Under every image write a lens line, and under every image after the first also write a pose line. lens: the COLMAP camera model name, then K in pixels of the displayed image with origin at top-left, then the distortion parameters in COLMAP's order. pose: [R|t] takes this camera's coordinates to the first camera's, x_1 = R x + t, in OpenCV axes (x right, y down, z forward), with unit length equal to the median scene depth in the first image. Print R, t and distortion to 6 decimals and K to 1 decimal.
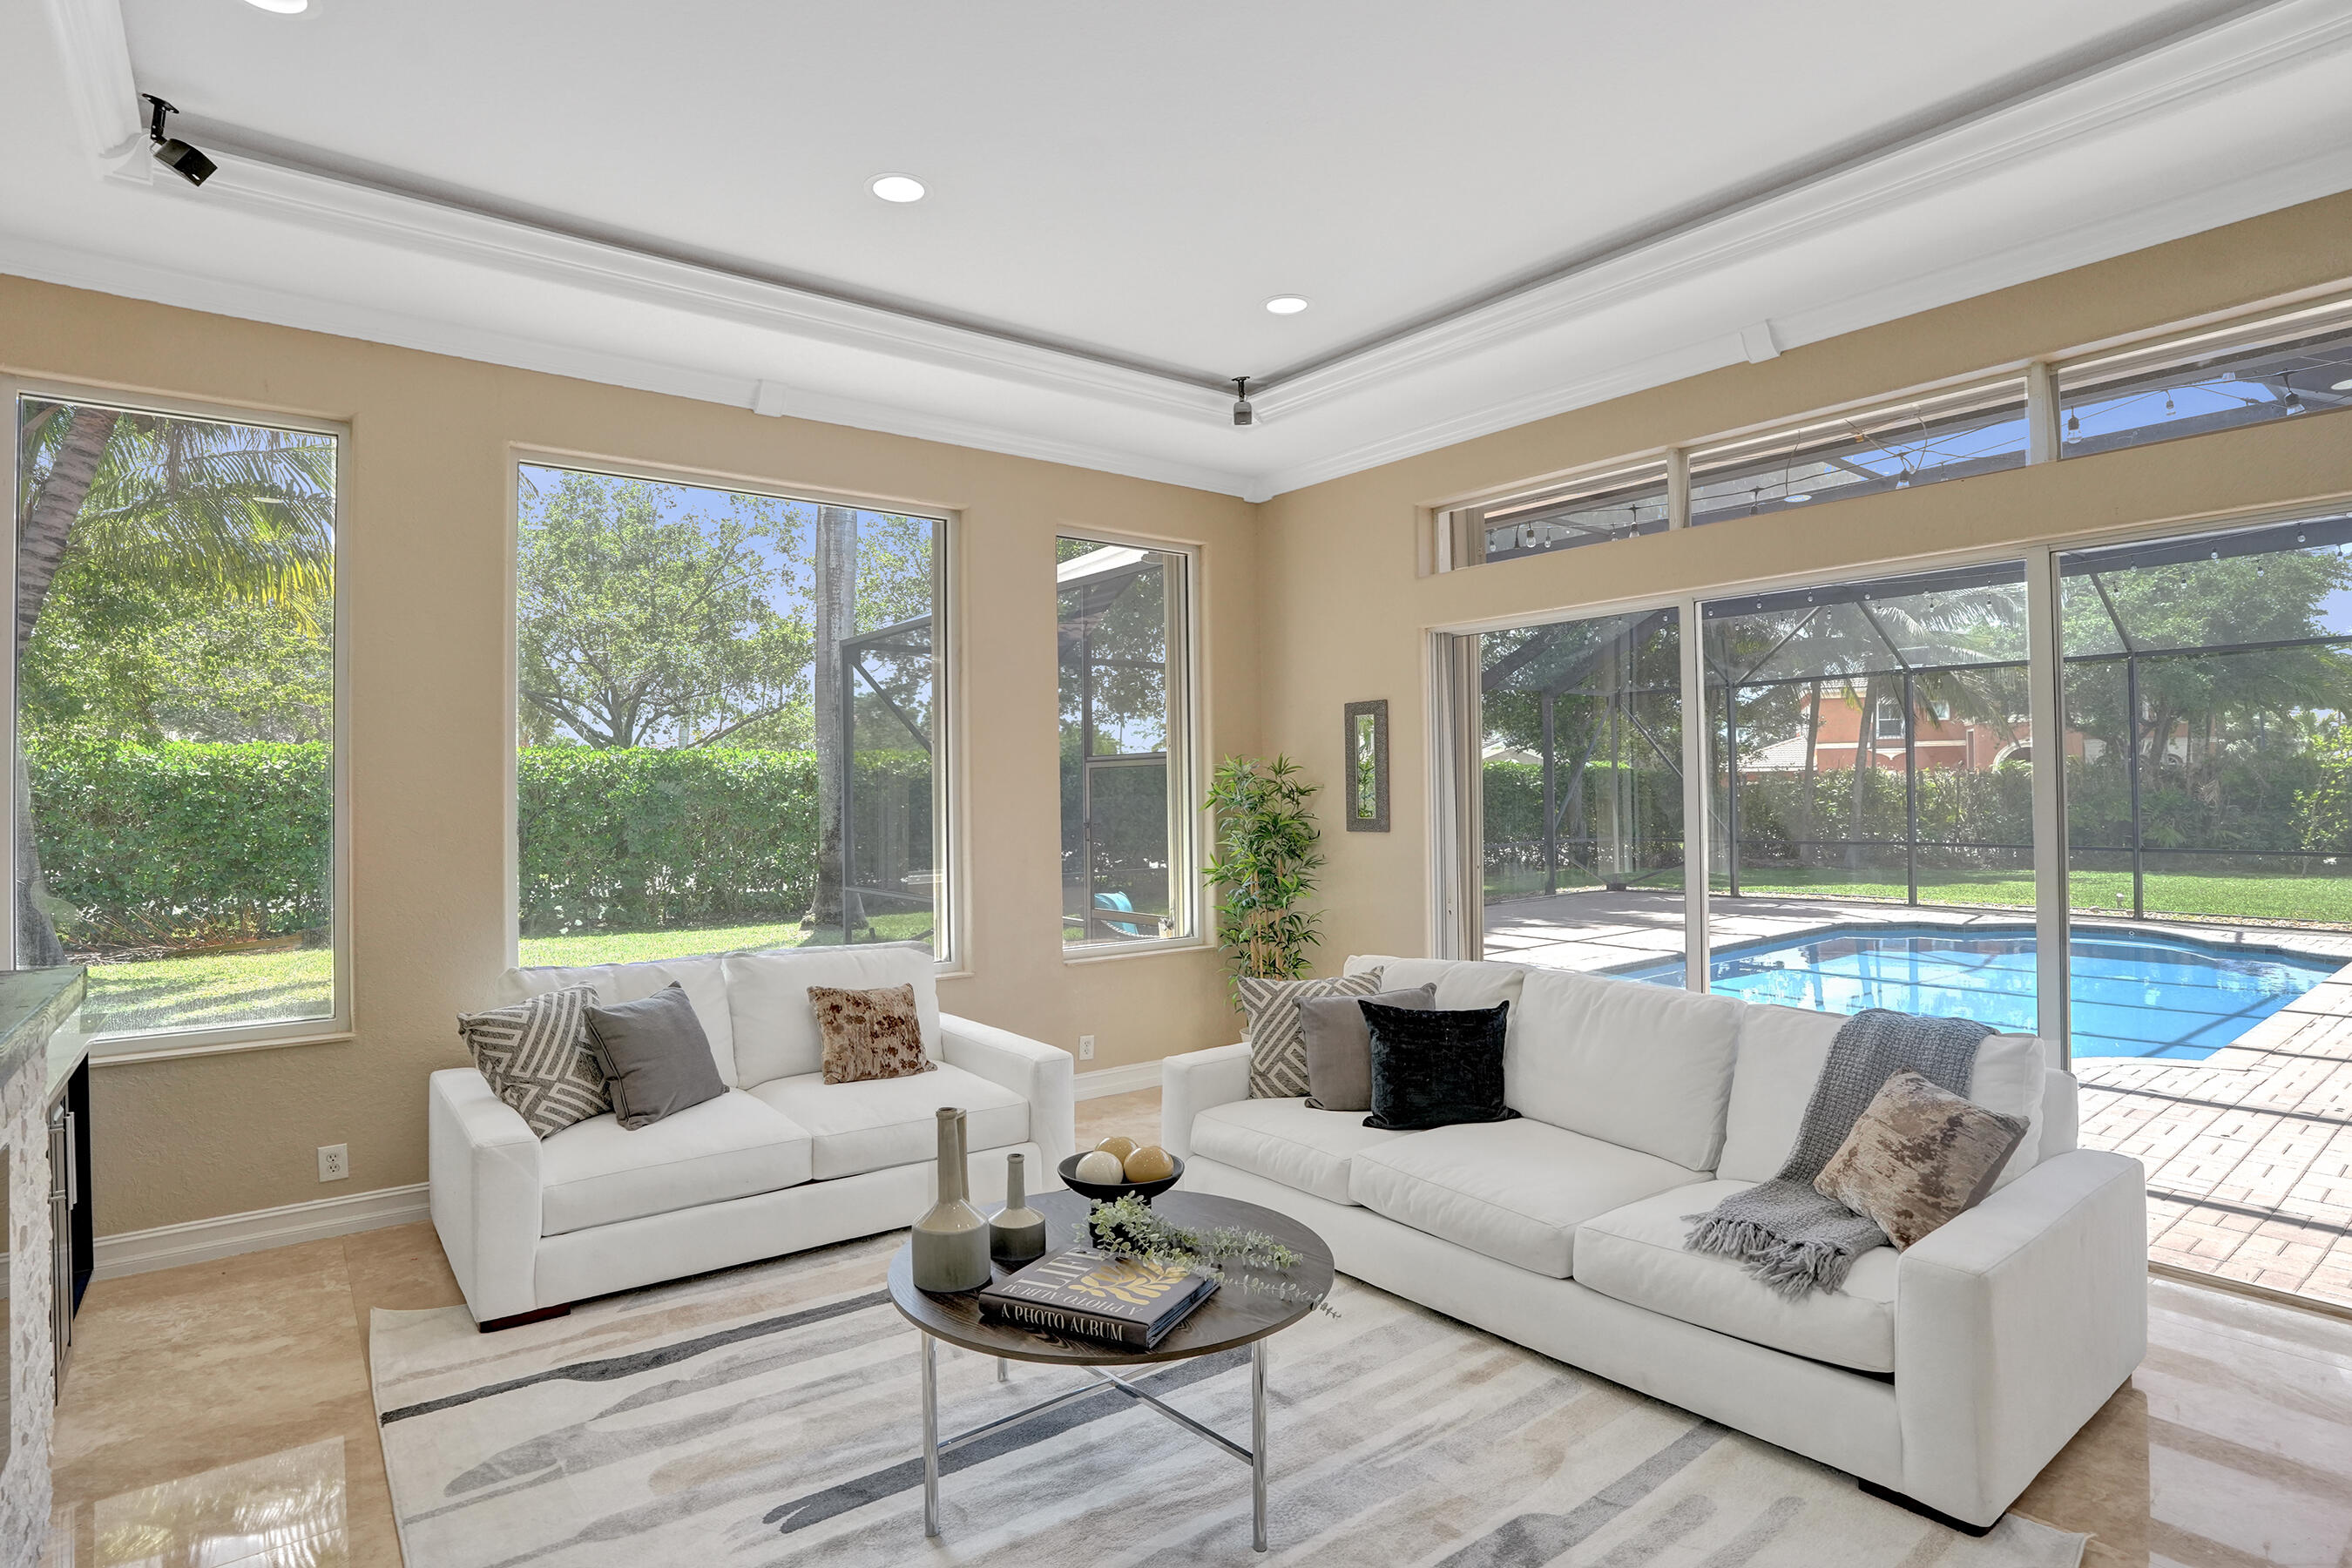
lens RADIAL K [[1212.4, 0, 1176.7], [0, 1212.4, 774.1], [0, 0, 1]] dist [-0.076079, 0.038738]
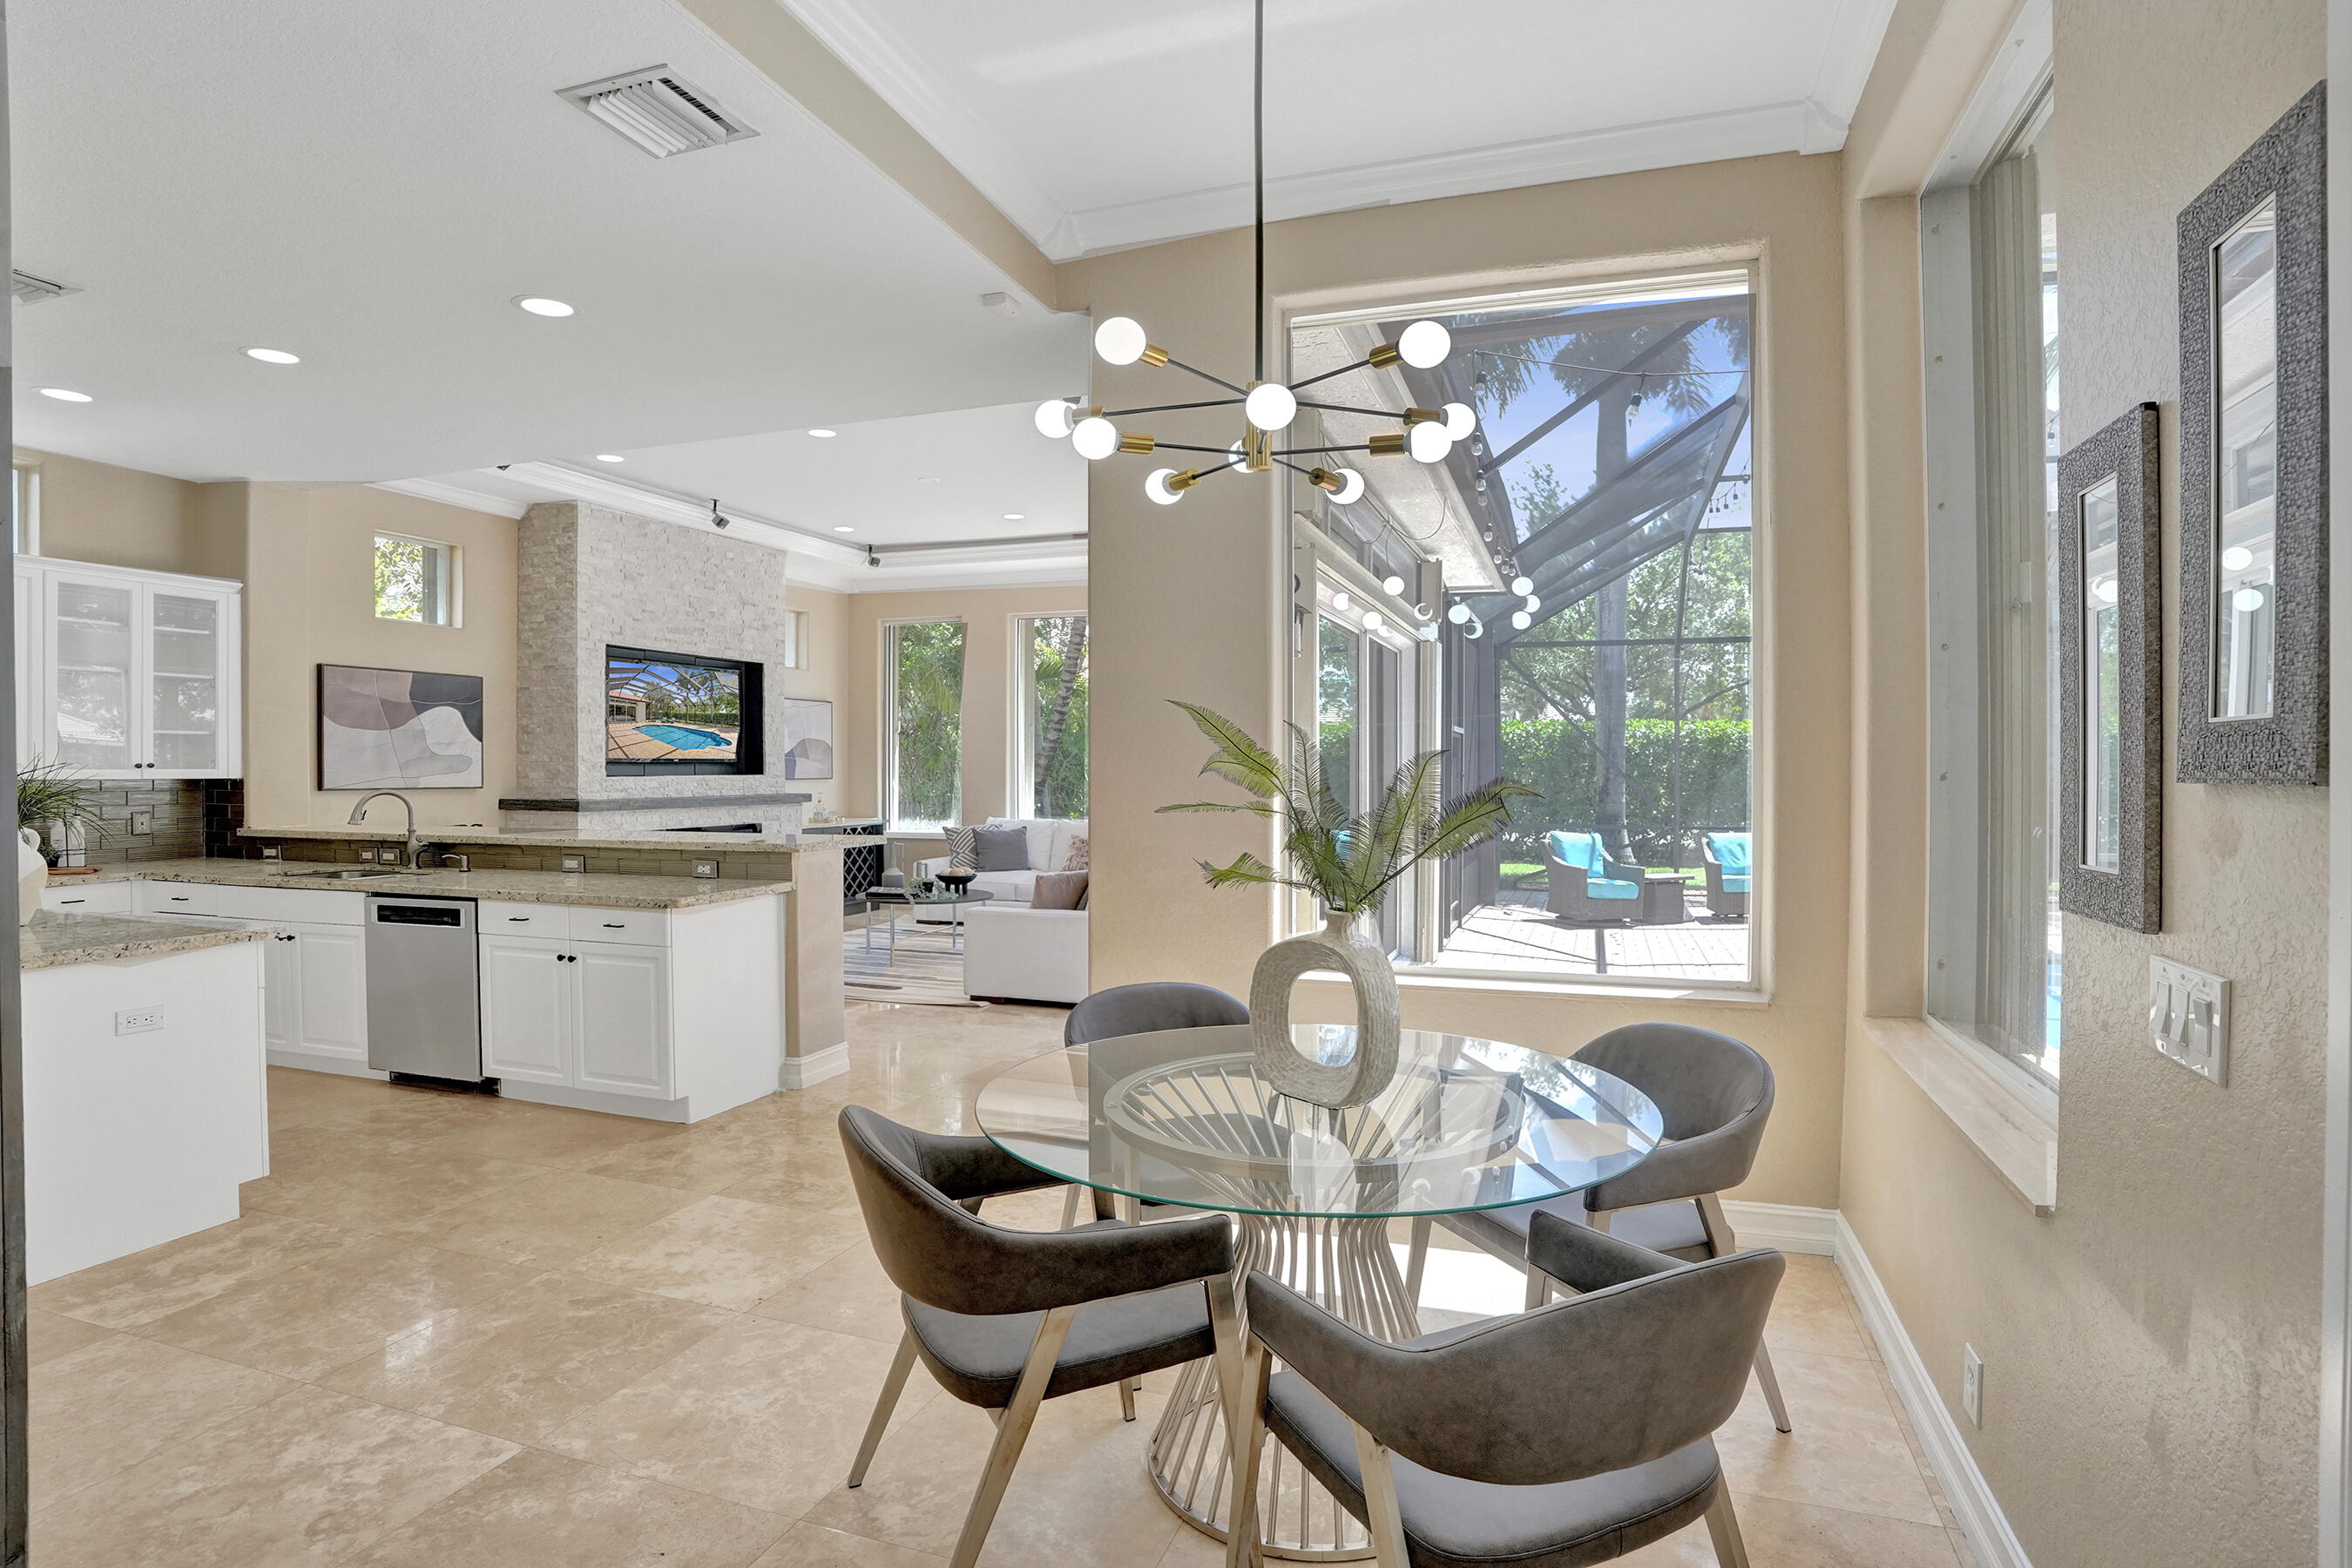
lens RADIAL K [[1212.6, 0, 1168.1], [0, 1212.6, 779.1], [0, 0, 1]] dist [-0.071233, 0.031799]
pose [[0.538103, 0.017946, -0.842688, 1.323820], [0.009180, 0.999589, 0.027150, 0.005165], [0.842829, -0.022346, 0.537717, -0.082066]]
